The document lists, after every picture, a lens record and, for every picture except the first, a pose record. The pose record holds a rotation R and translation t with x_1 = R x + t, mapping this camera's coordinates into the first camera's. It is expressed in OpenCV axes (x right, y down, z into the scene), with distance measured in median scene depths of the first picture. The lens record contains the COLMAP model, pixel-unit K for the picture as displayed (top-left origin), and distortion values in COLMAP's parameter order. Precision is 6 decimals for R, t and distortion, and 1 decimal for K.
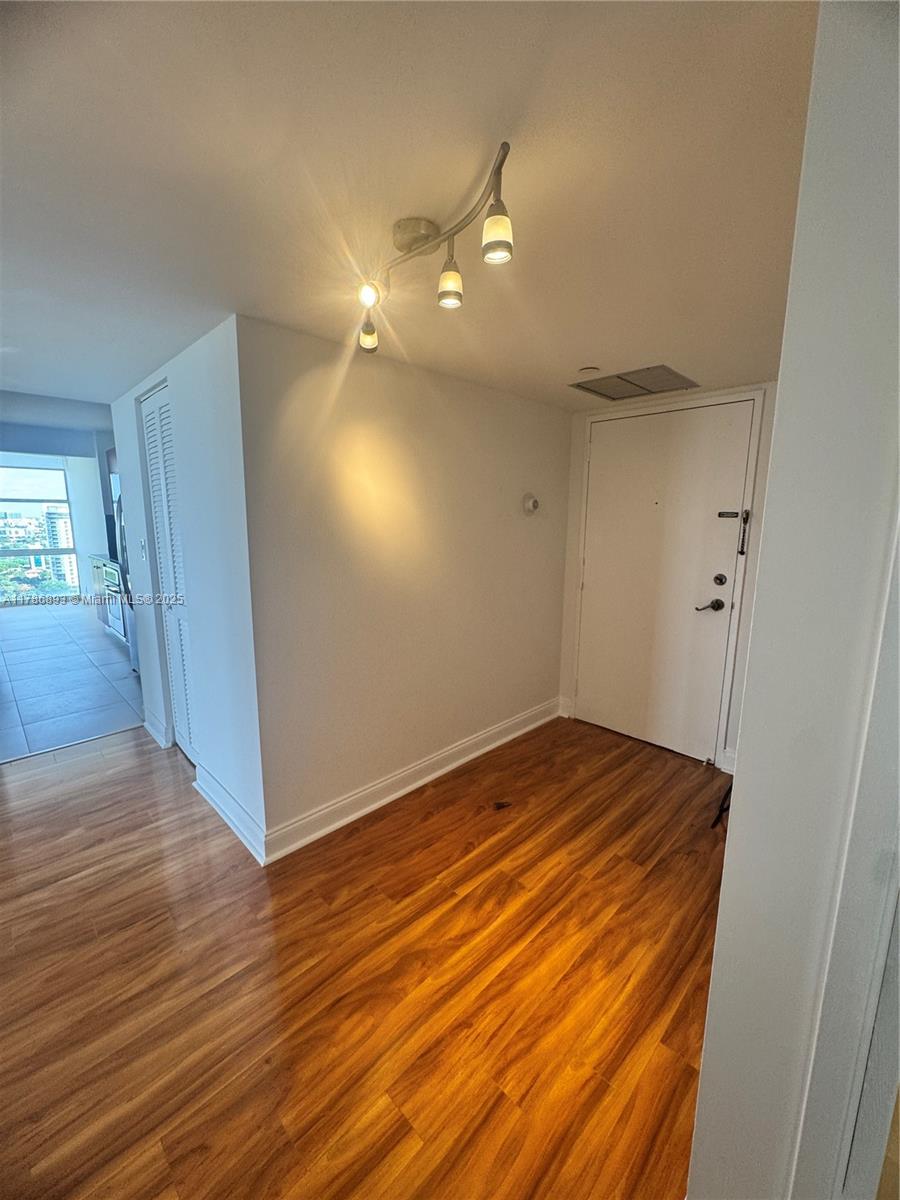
lens RADIAL K [[480.7, 0, 455.6], [0, 480.7, 597.4], [0, 0, 1]] dist [-0.007147, 0.001126]
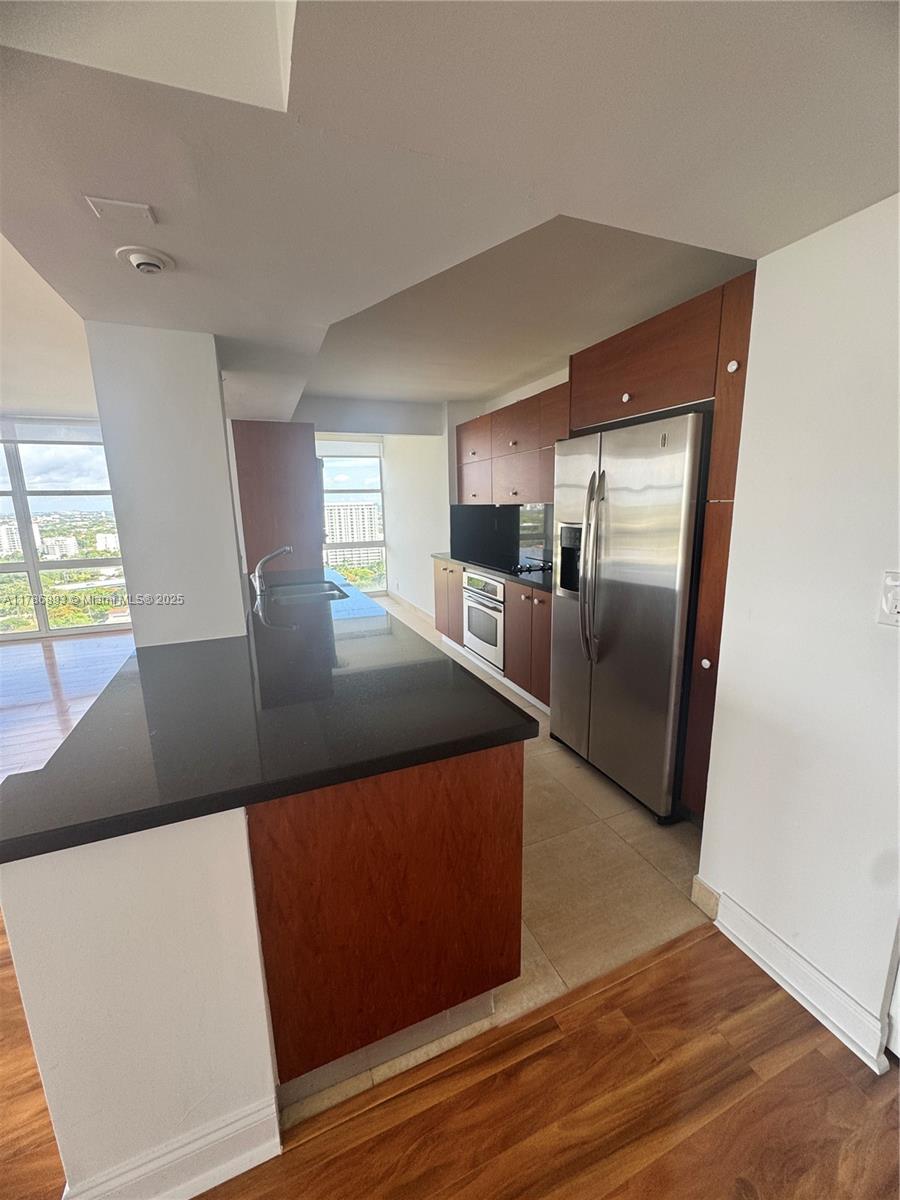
lens RADIAL K [[480.7, 0, 451.6], [0, 480.7, 599.6], [0, 0, 1]] dist [-0.007147, 0.001126]
pose [[0.921647, 0.061995, -0.383044, -0.346340], [-0.049008, 0.997847, 0.043583, -0.038697], [0.384921, -0.021396, 0.922701, 0.200164]]
